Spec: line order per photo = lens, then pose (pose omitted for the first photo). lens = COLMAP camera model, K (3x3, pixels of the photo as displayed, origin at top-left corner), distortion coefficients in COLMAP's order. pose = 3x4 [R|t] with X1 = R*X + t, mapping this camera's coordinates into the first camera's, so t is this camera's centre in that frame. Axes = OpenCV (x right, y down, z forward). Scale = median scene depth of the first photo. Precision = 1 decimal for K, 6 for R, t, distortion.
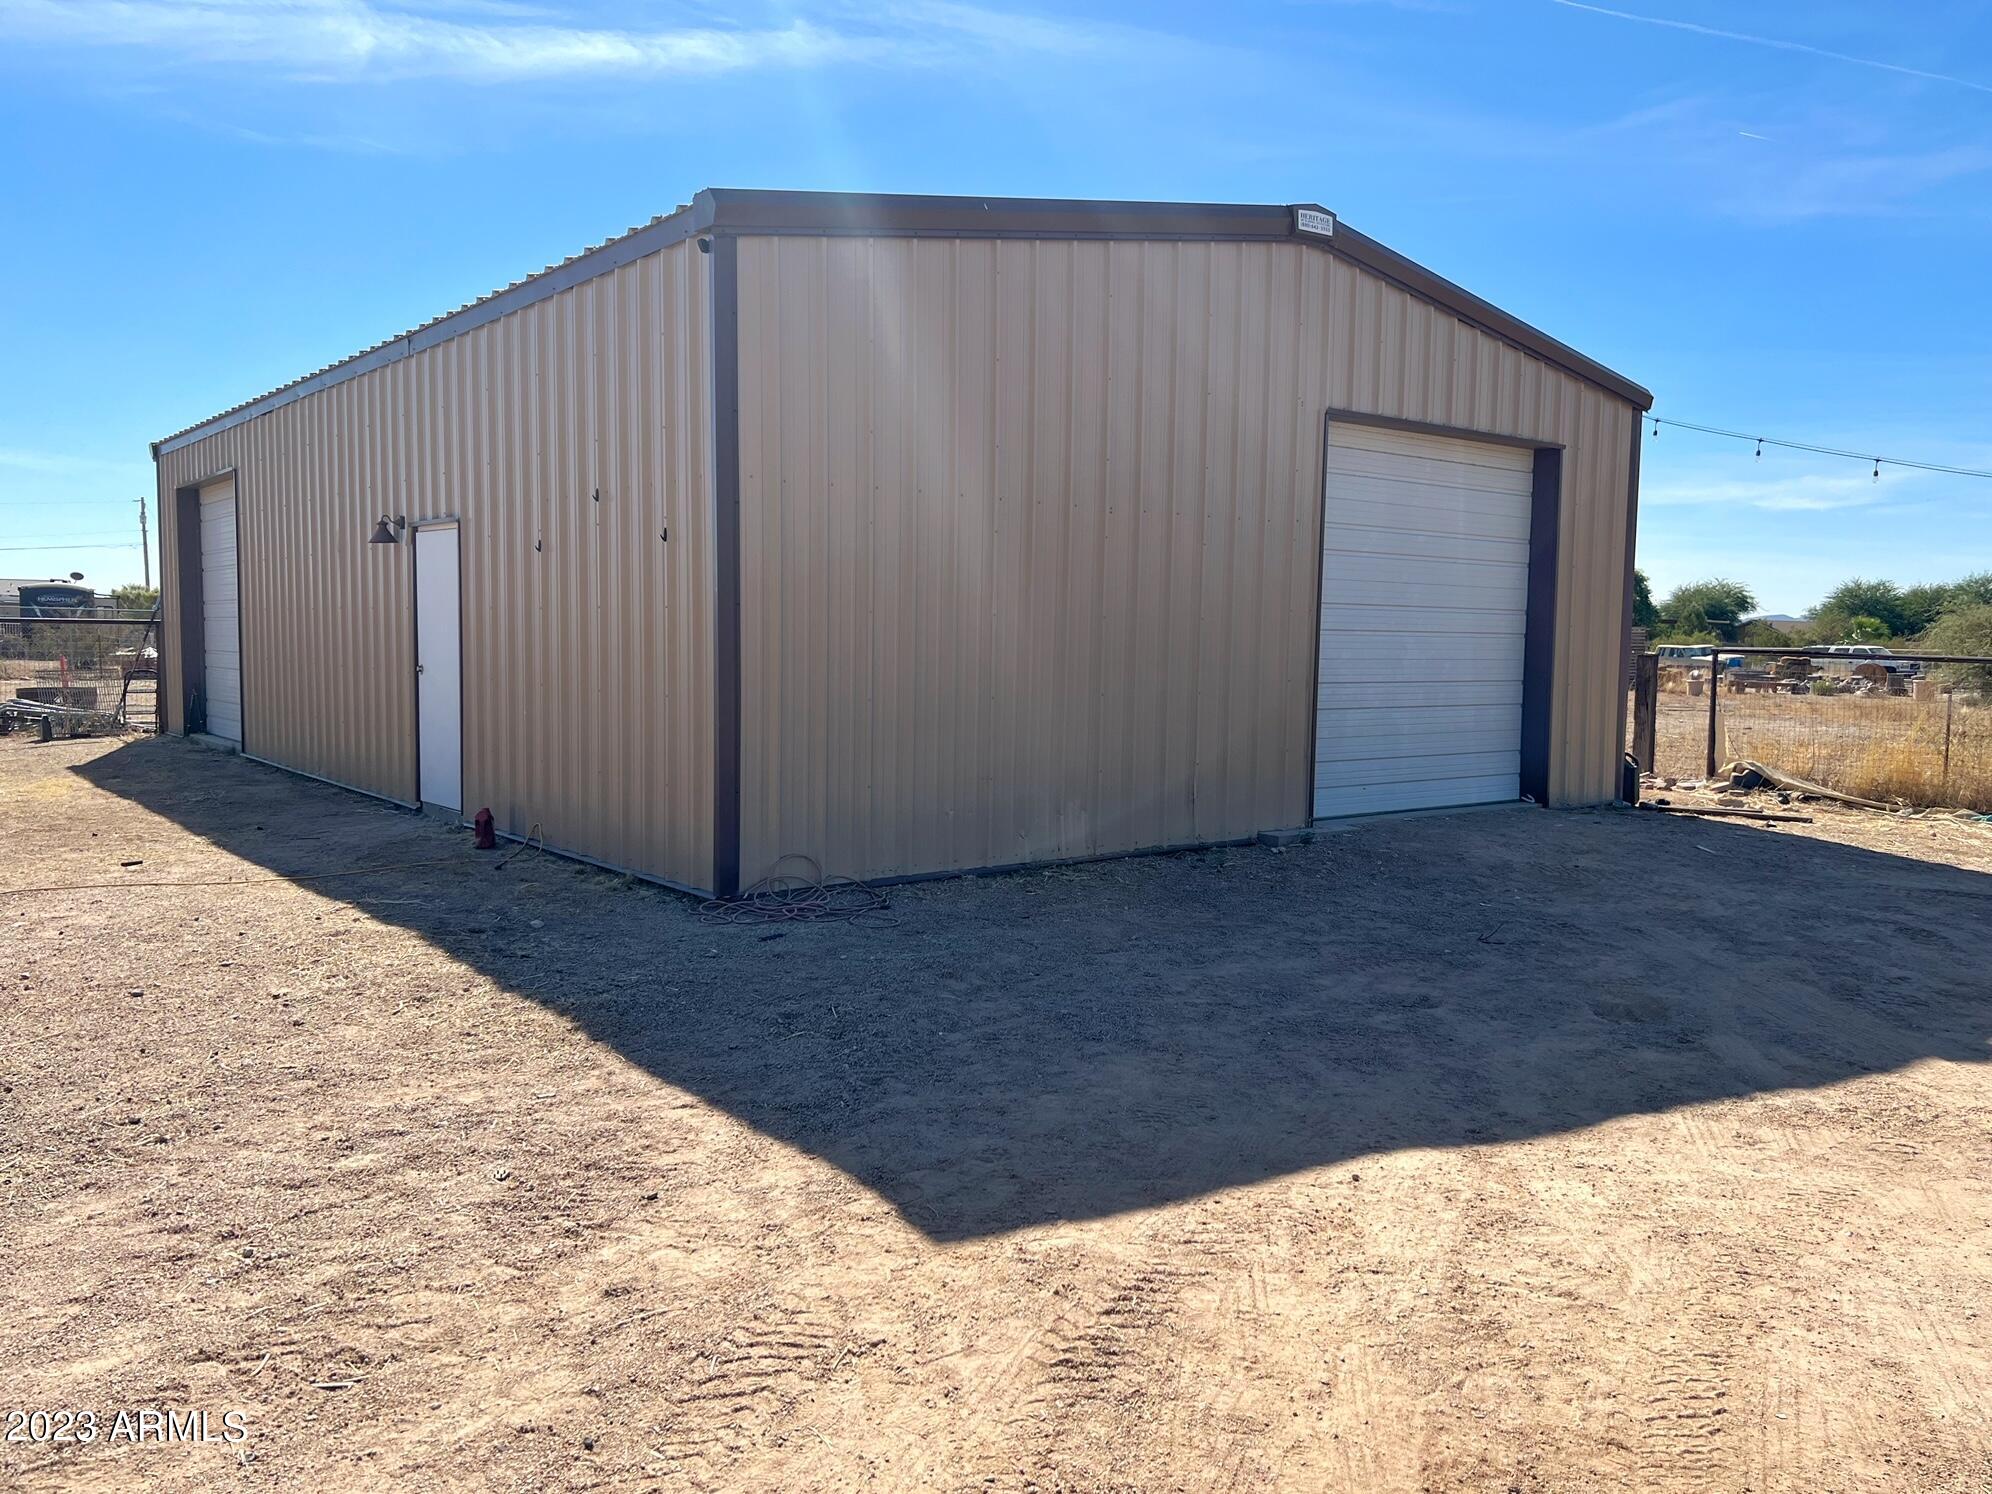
lens RADIAL K [[1505.2, 0, 996.0], [0, 1505.2, 747.0], [0, 0, 1]] dist [0.115794, -0.143225]
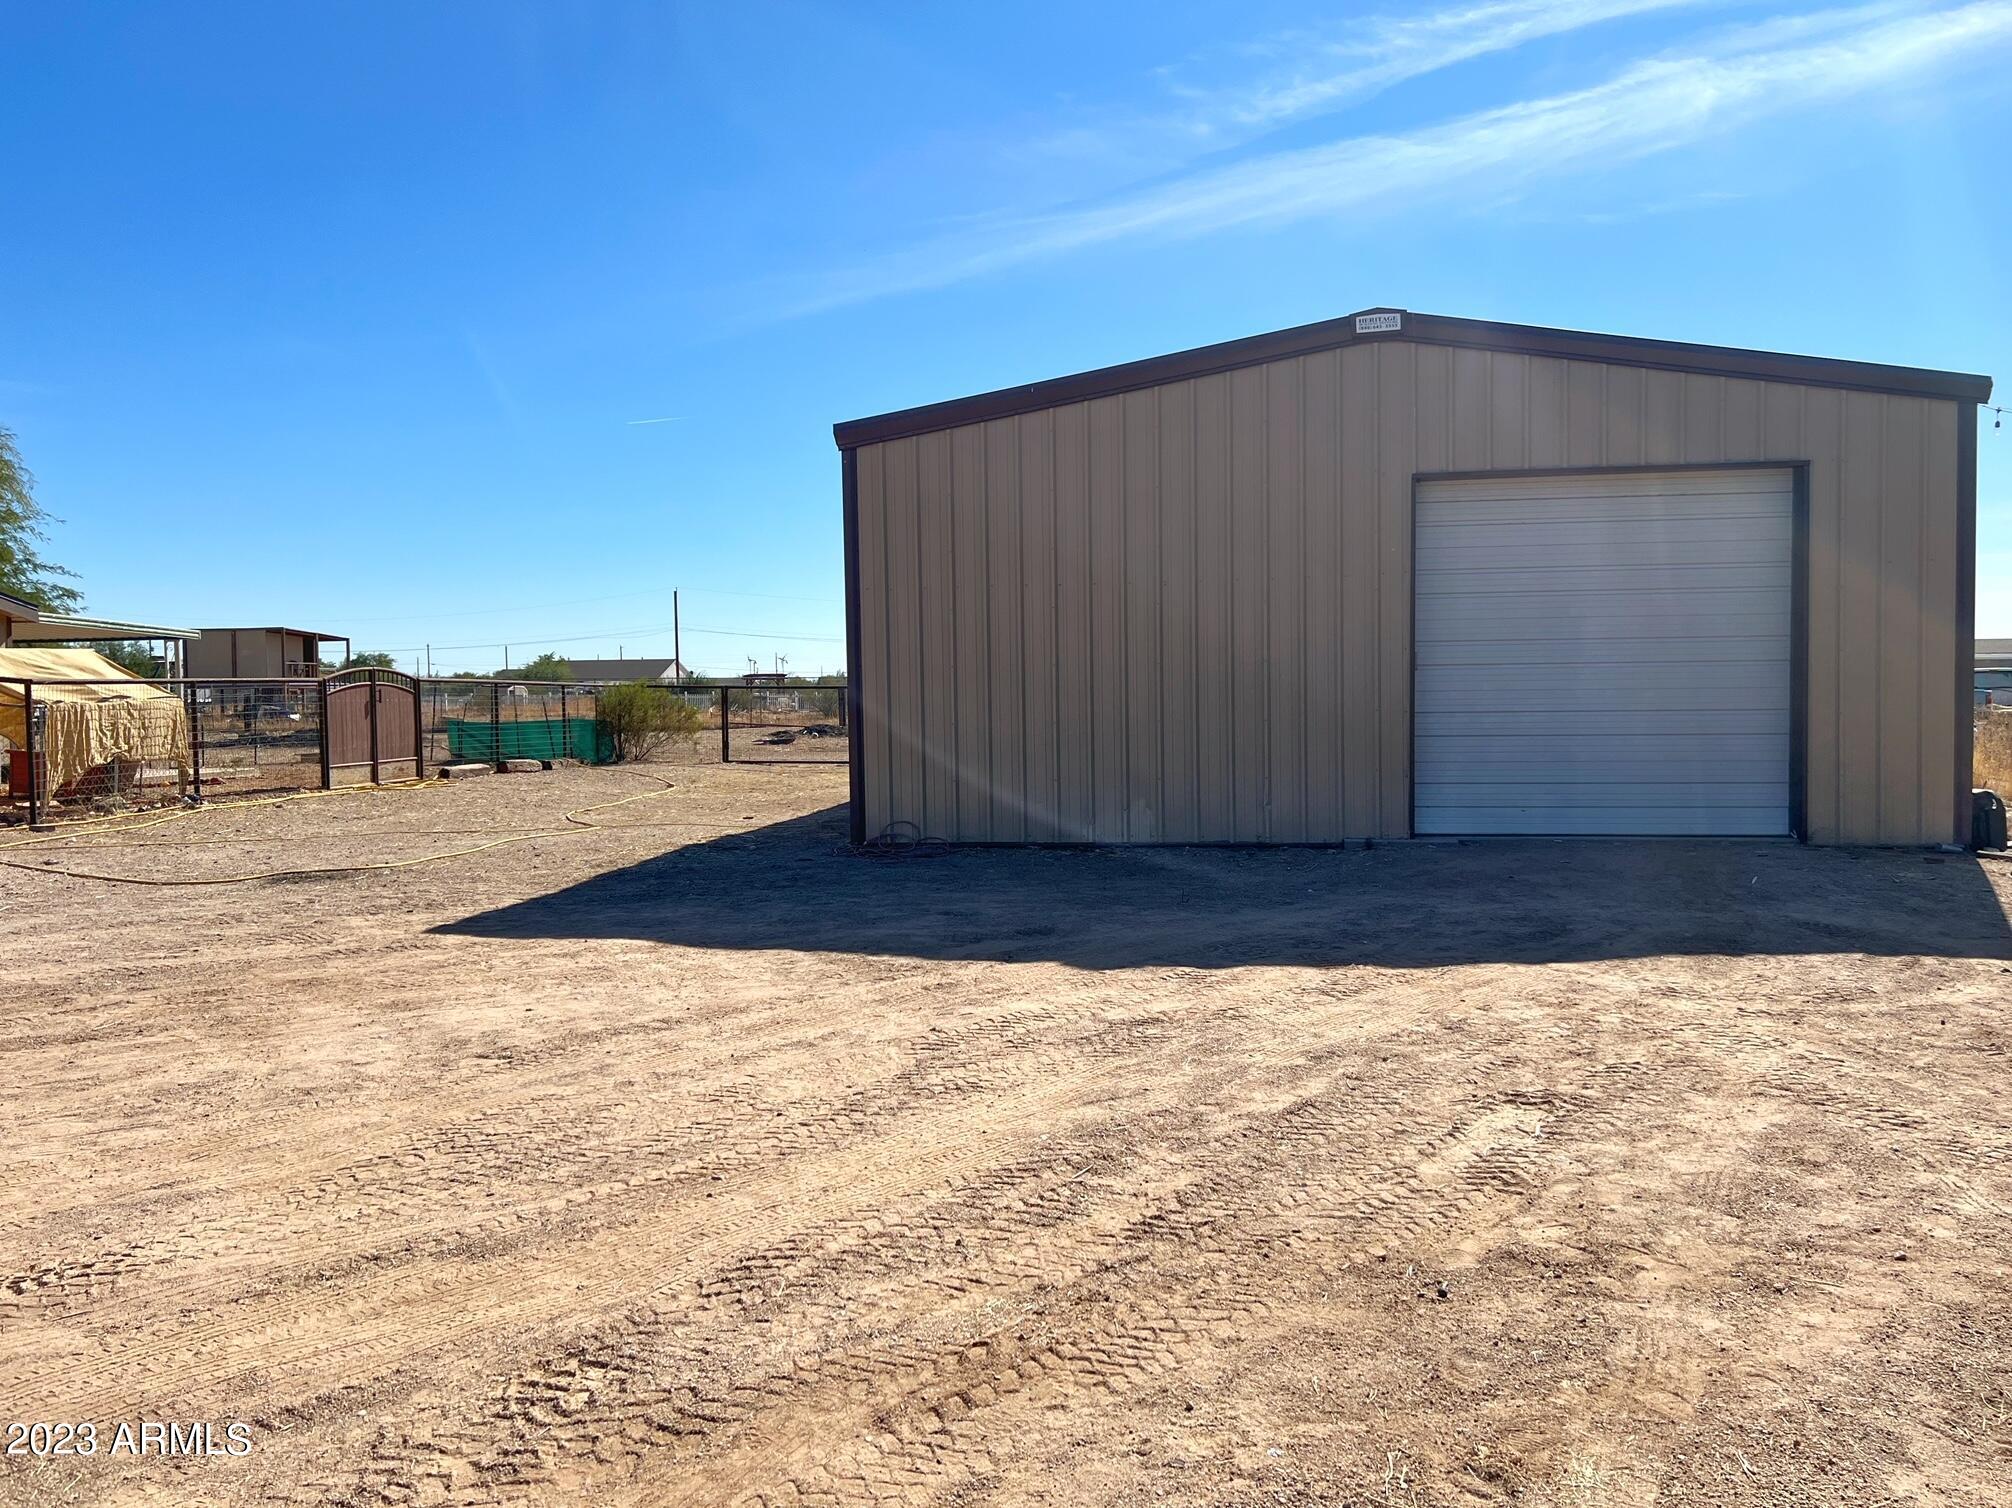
lens RADIAL K [[1547.6, 0, 984.1], [0, 1547.6, 762.9], [0, 0, 1]] dist [0.013972, 0.006218]
pose [[0.670893, 0.010369, -0.741481, 0.718866], [-0.032620, 0.999347, -0.015540, 0.021512], [0.740836, 0.034613, 0.670793, -0.020513]]
